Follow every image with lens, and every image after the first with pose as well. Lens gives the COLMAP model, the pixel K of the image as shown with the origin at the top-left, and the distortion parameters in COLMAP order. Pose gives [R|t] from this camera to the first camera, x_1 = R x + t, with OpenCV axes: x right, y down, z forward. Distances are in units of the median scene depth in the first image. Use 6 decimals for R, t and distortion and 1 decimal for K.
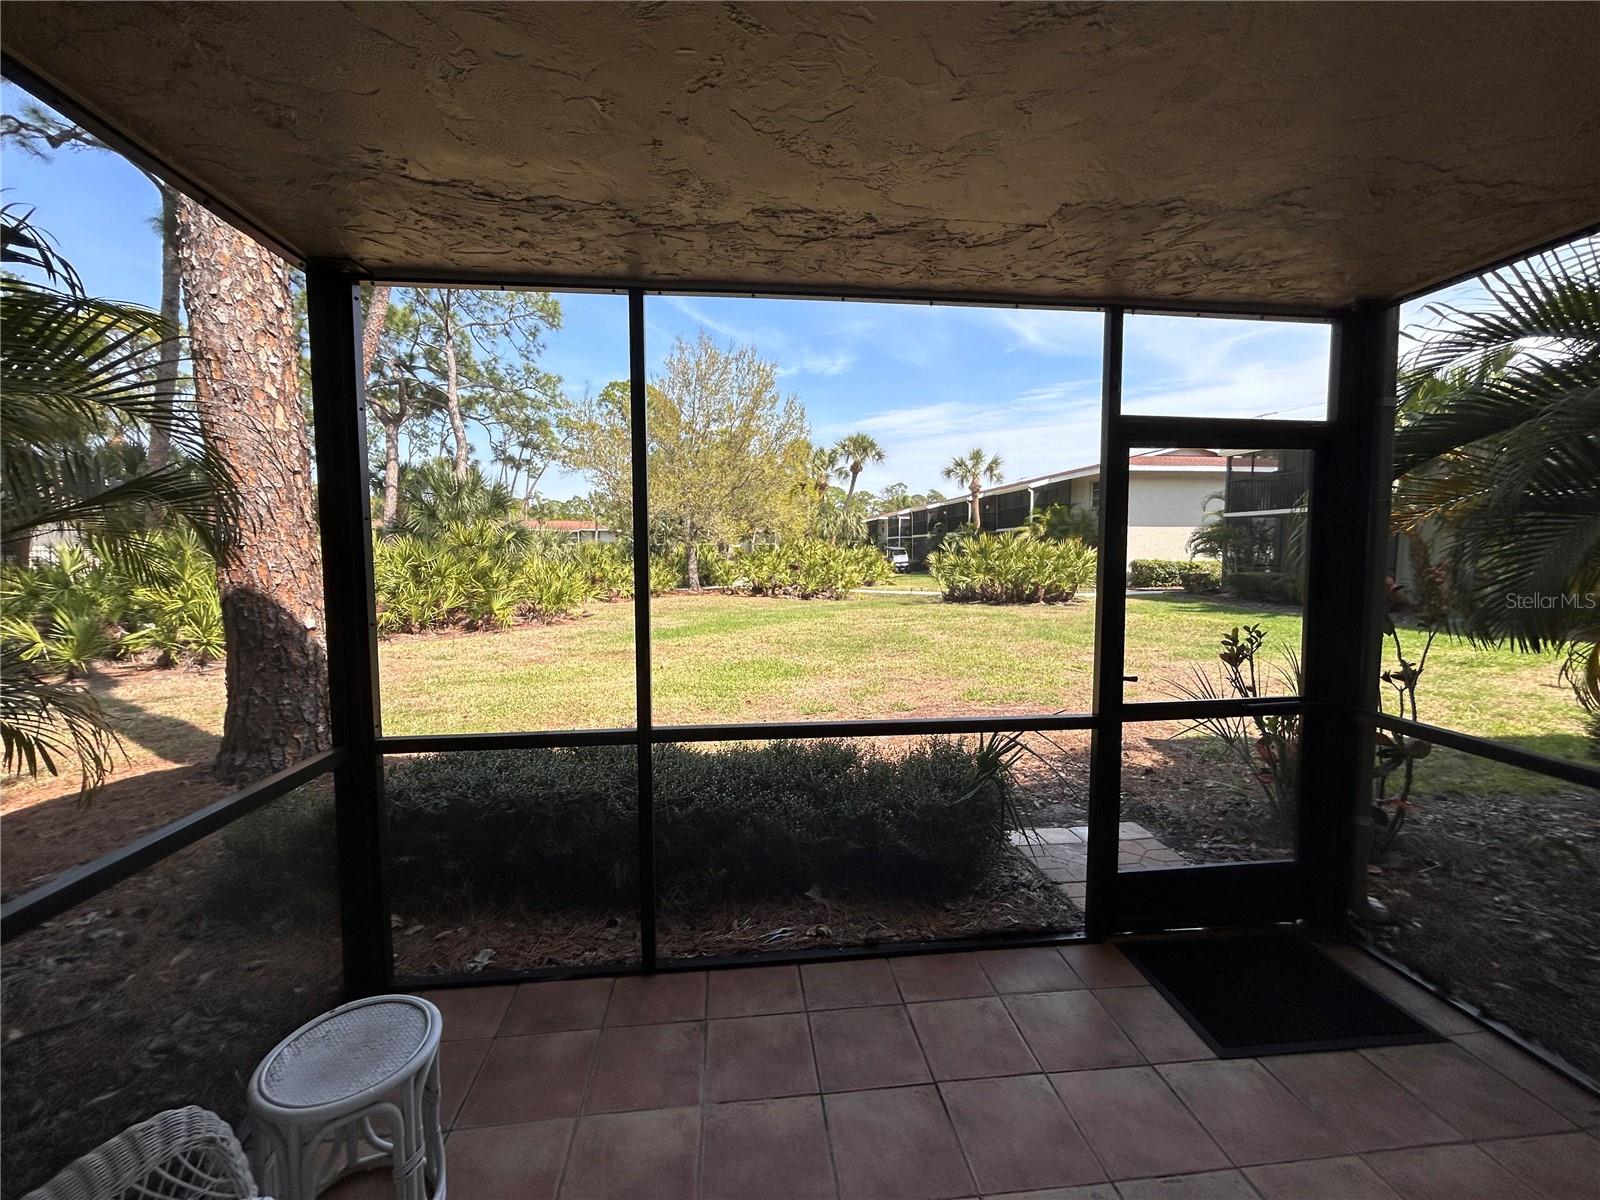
lens RADIAL K [[649.2, 0, 801.6], [0, 649.2, 597.7], [0, 0, 1]] dist [-0.004281, 0.001076]
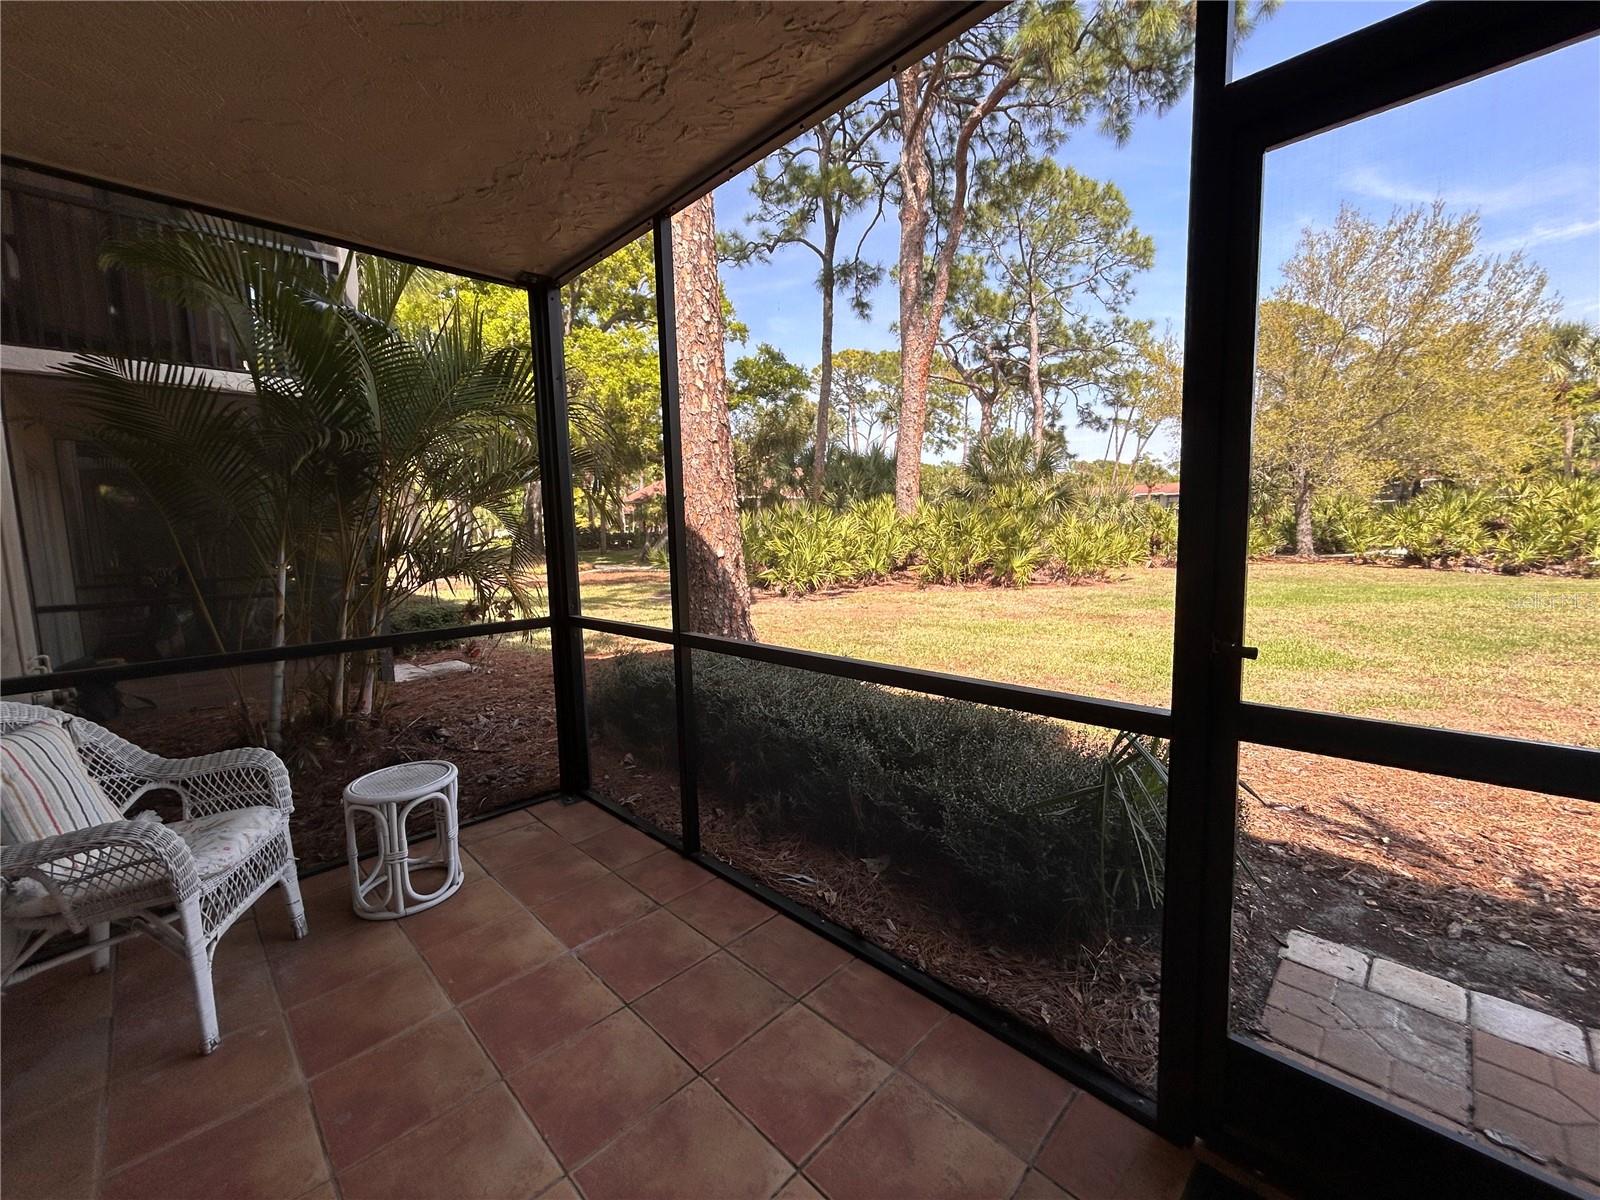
lens RADIAL K [[649.2, 0, 800.1], [0, 649.2, 598.7], [0, 0, 1]] dist [-0.004281, 0.001076]
pose [[0.625467, 0.070645, -0.777046, 0.104947], [-0.031577, 0.997369, 0.065258, 0.010306], [0.779611, -0.016280, 0.626052, 0.070330]]
